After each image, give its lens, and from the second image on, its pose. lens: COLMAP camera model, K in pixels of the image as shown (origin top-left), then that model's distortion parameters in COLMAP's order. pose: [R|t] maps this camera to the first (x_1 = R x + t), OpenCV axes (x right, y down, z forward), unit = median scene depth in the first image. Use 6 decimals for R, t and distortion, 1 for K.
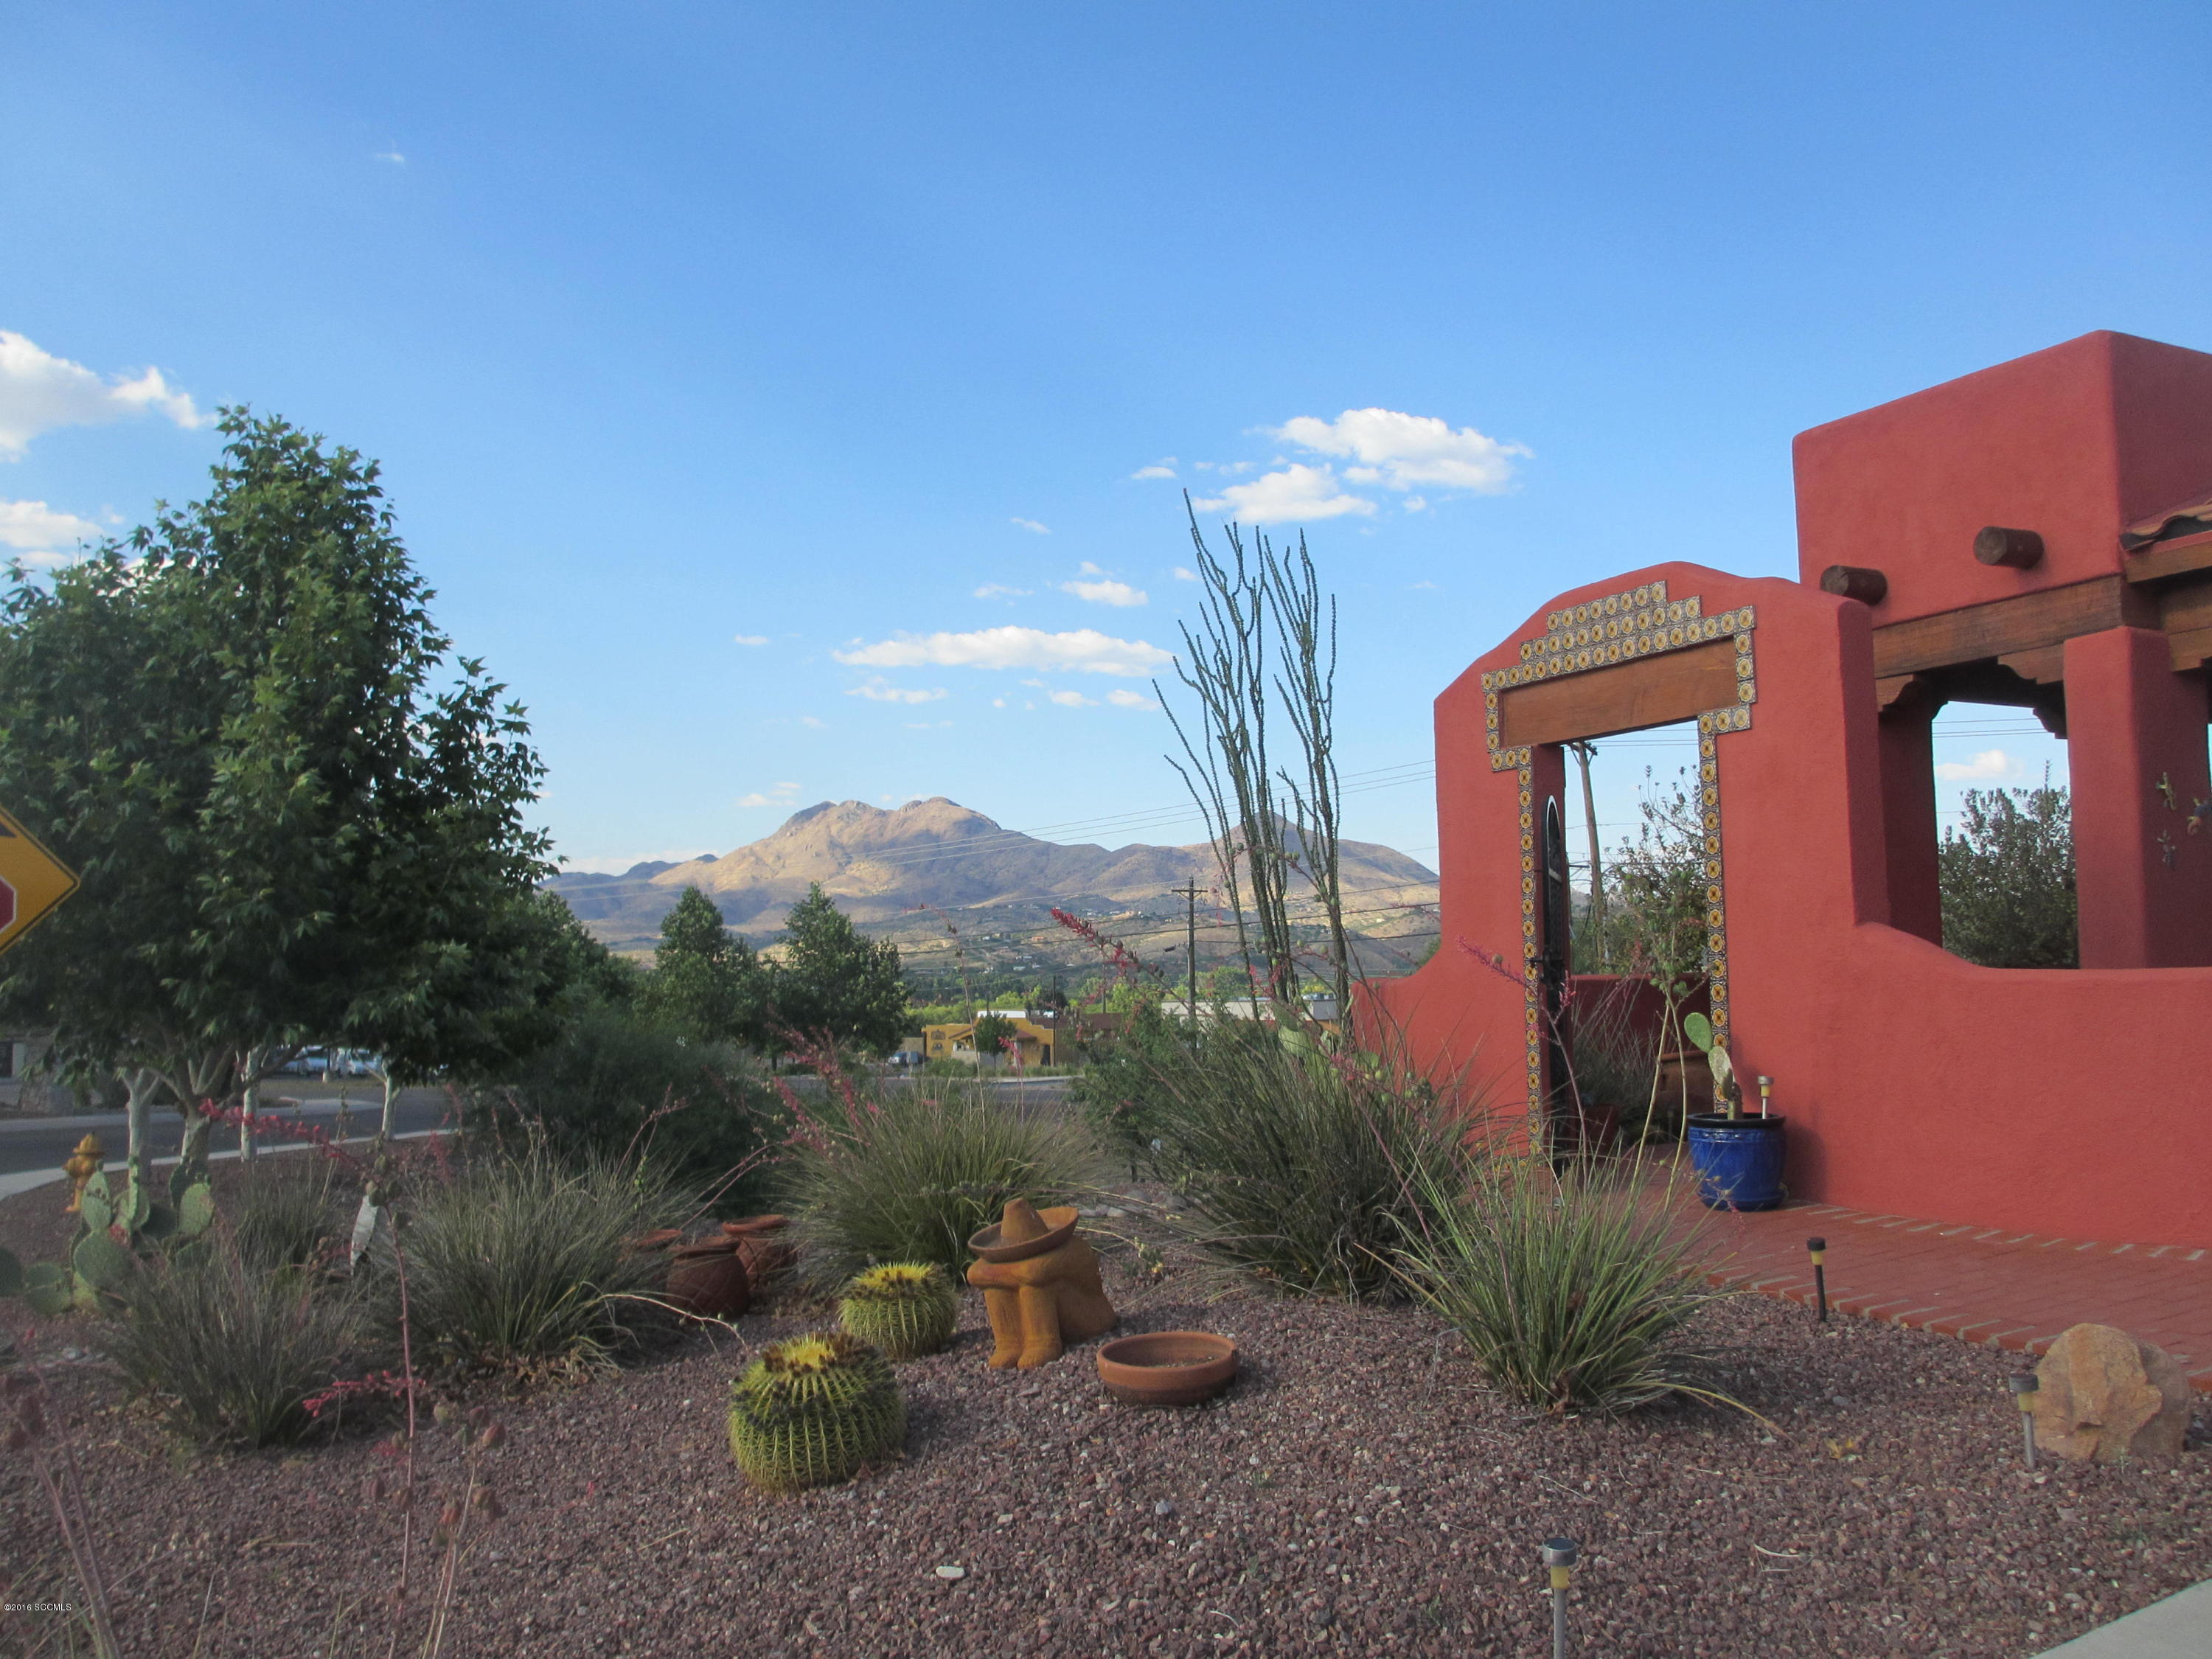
lens RADIAL K [[1915.0, 0, 1106.0], [0, 1915.0, 829.5], [0, 0, 1]] dist [-0.076586, 0.067729]
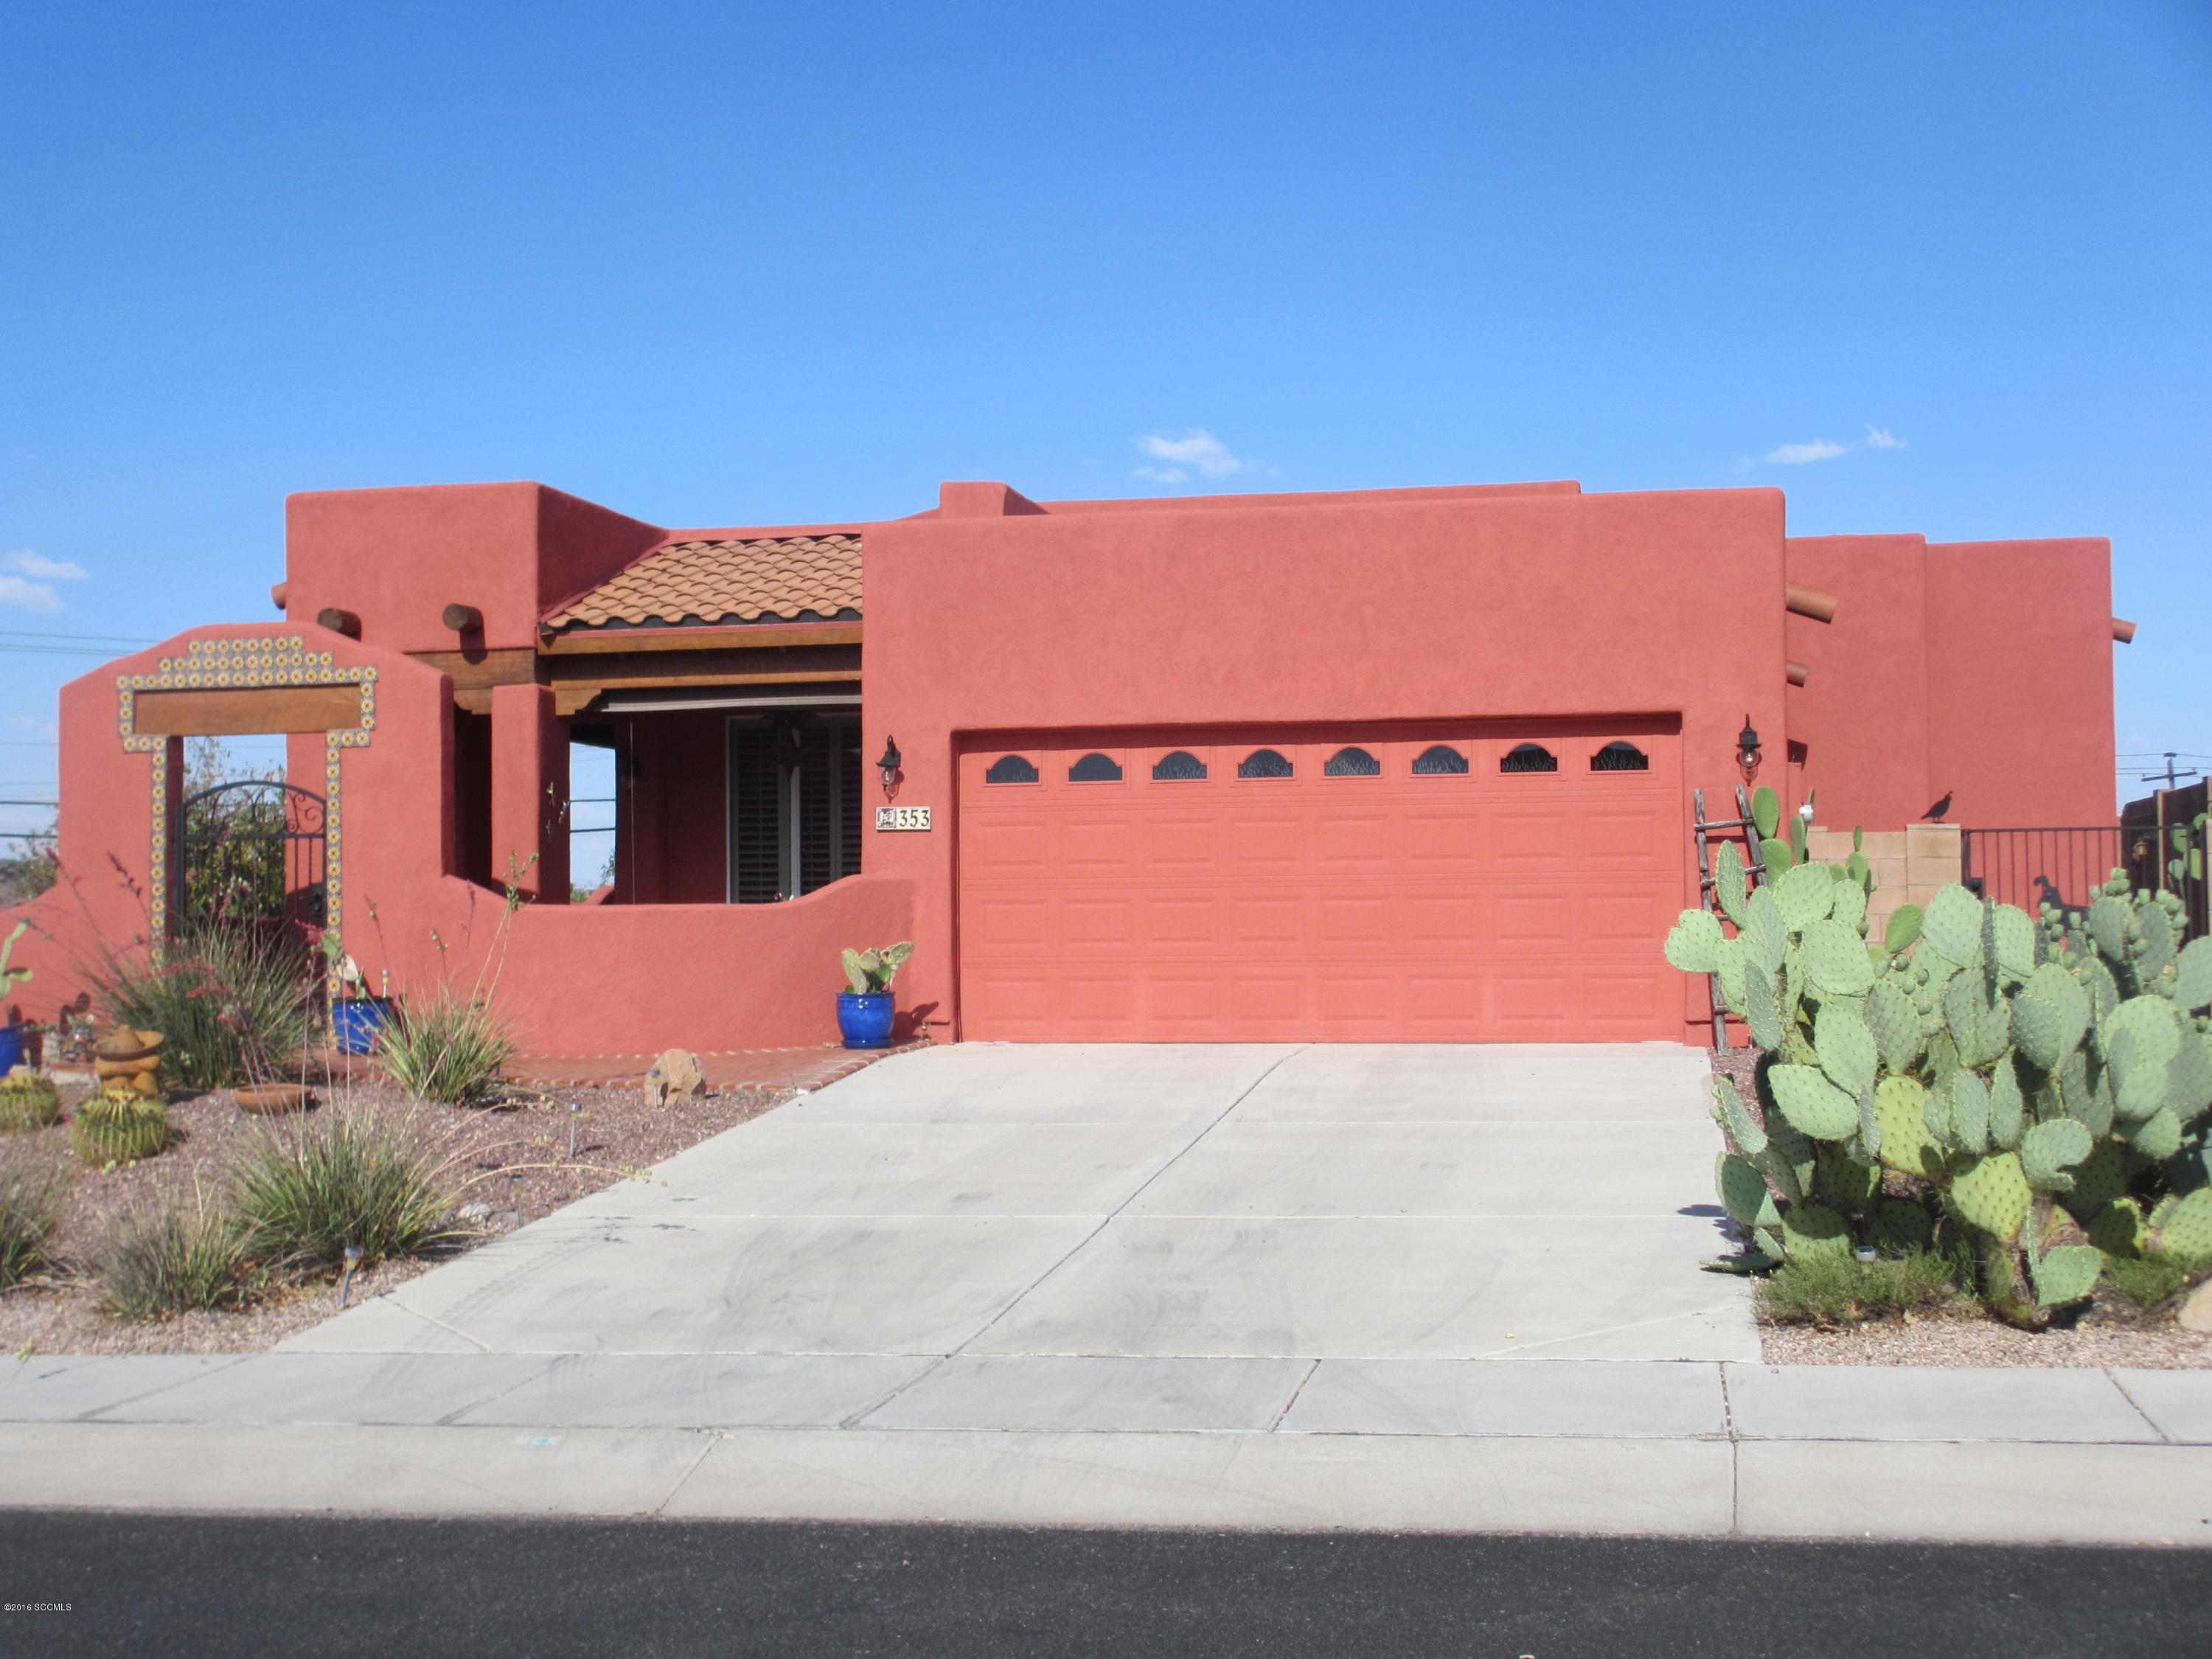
lens RADIAL K [[3022.5, 0, 1106.0], [0, 3022.5, 829.5], [0, 0, 1]] dist [0.068710, -0.002520]
pose [[0.636317, 0.039490, 0.770416, -0.973565], [-0.064825, 0.997894, 0.002391, -0.025557], [-0.768699, -0.051464, 0.637537, -0.850598]]
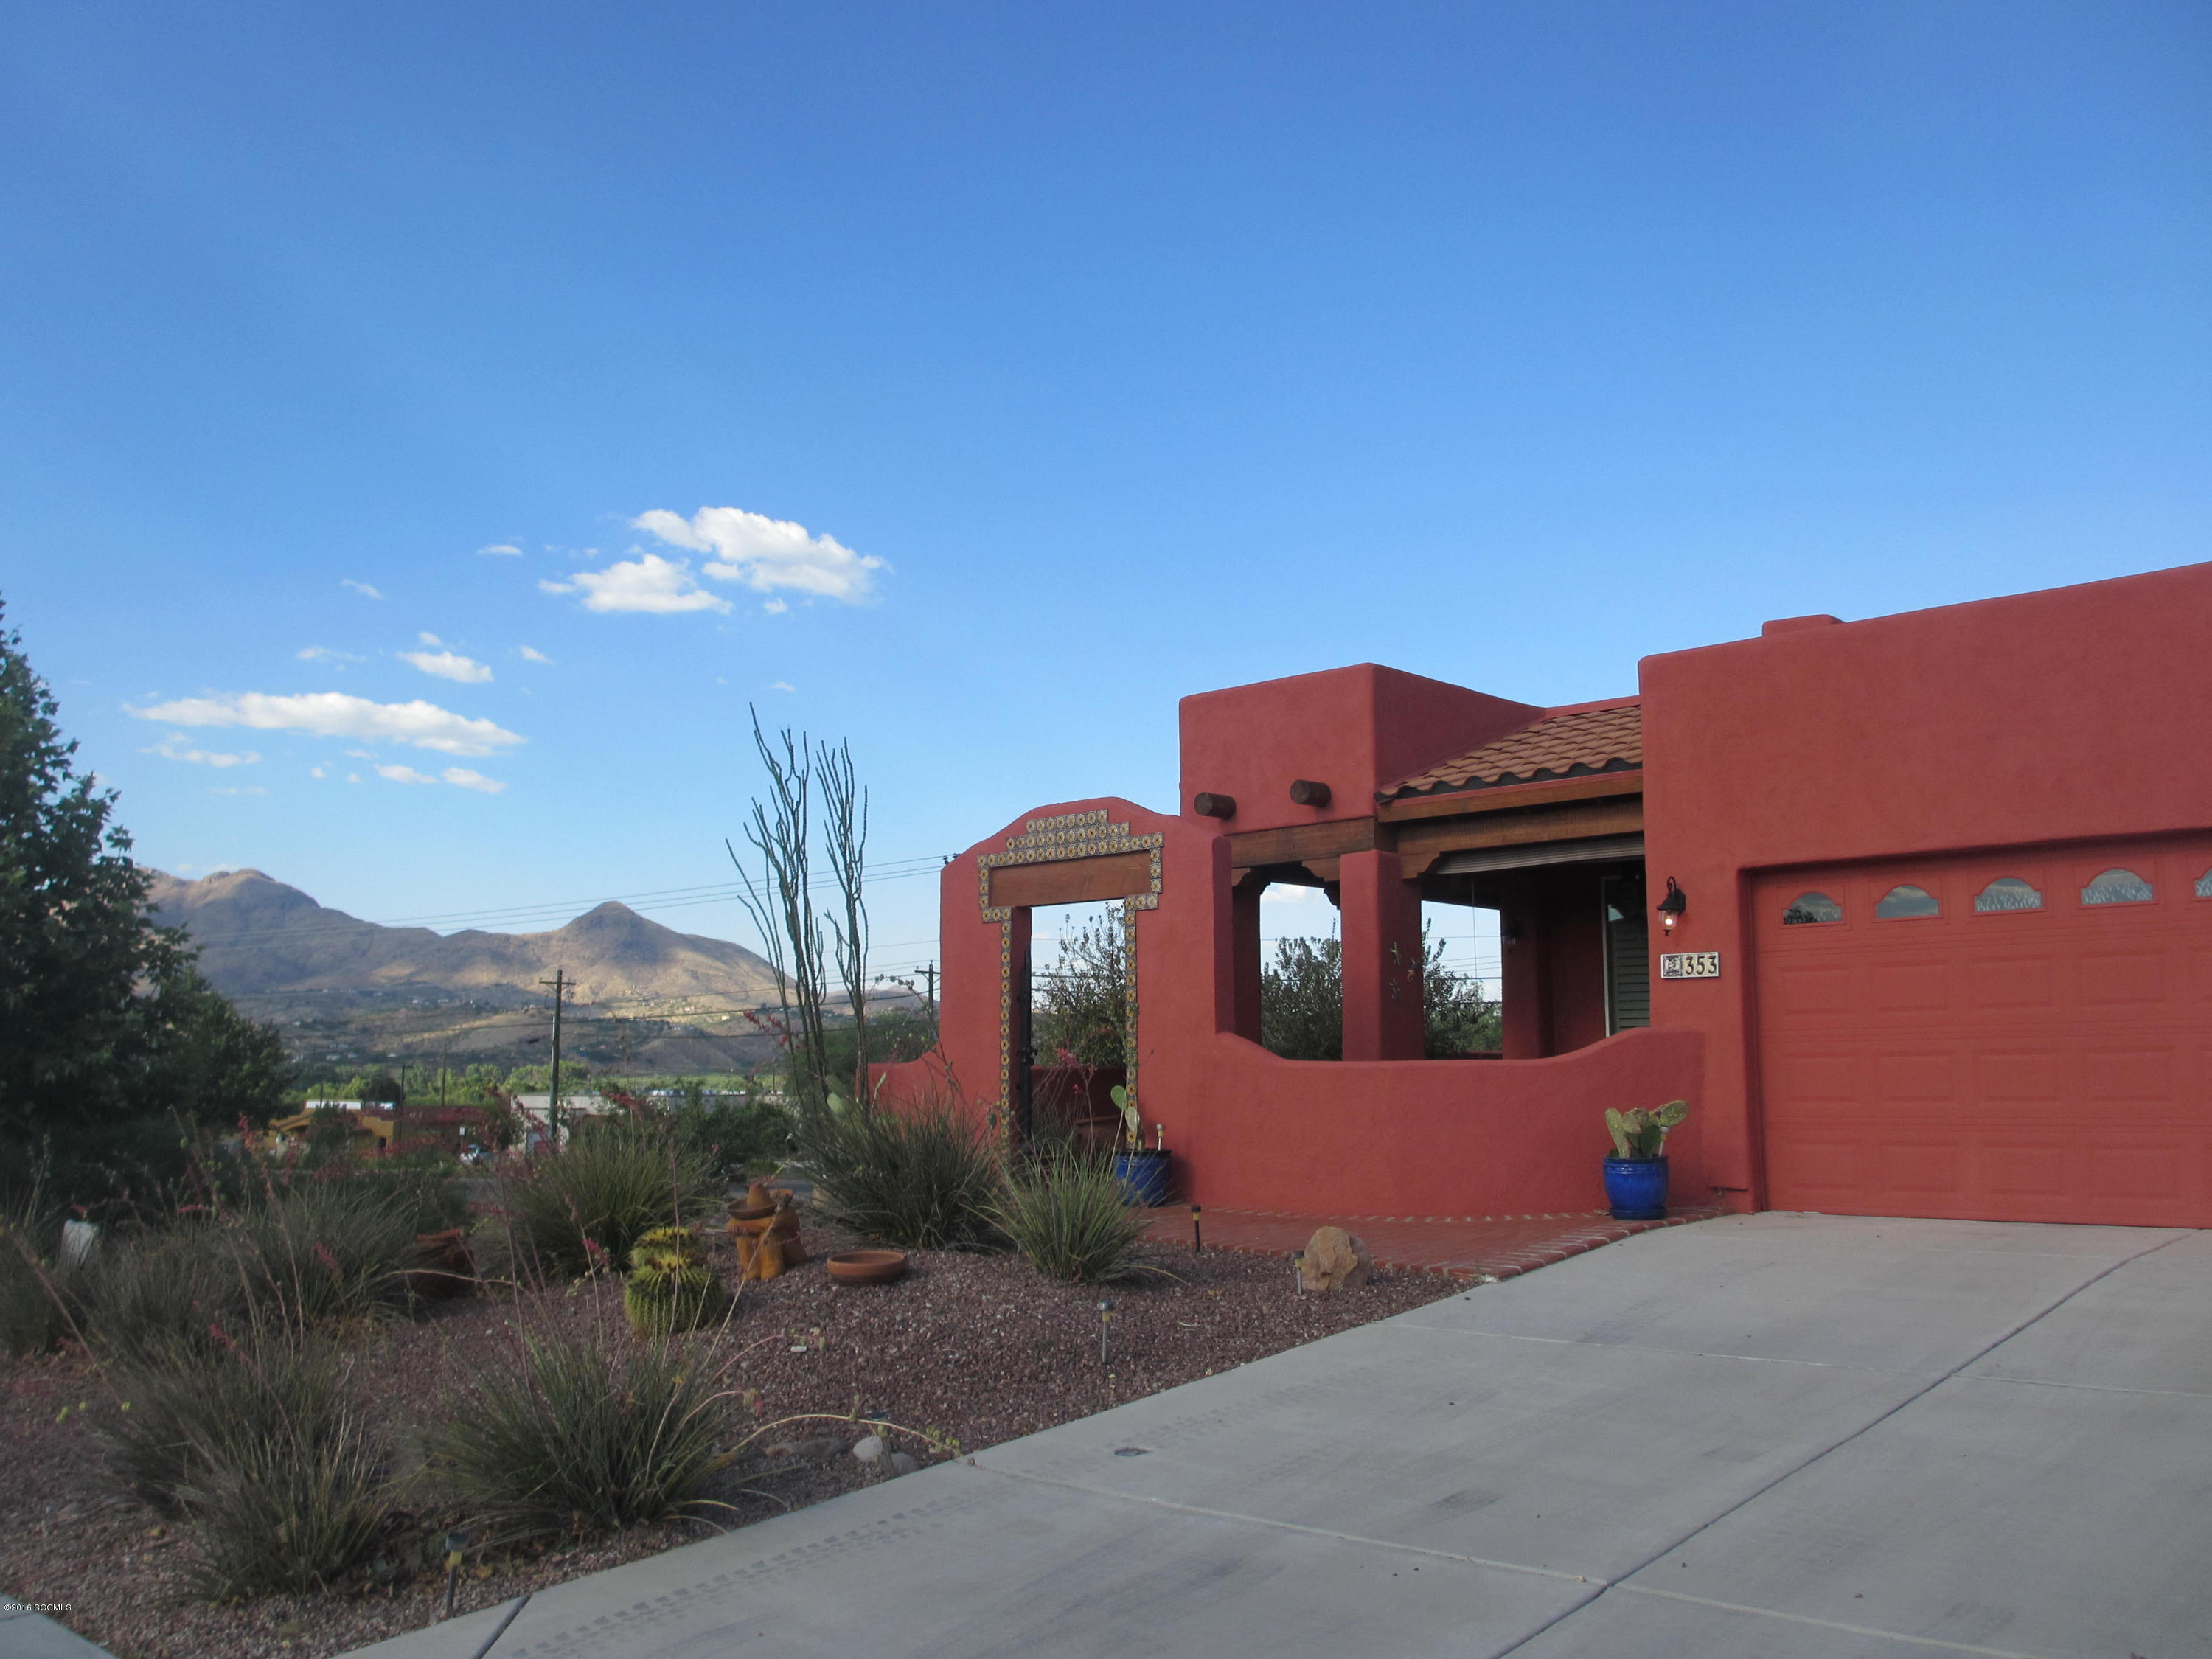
lens RADIAL K [[1915.0, 0, 1106.0], [0, 1915.0, 829.5], [0, 0, 1]] dist [-0.076586, 0.067729]
pose [[0.940651, 0.058724, 0.334256, -0.207037], [-0.041459, 0.997423, -0.058560, -0.019307], [-0.336833, 0.041227, 0.940661, -0.428935]]
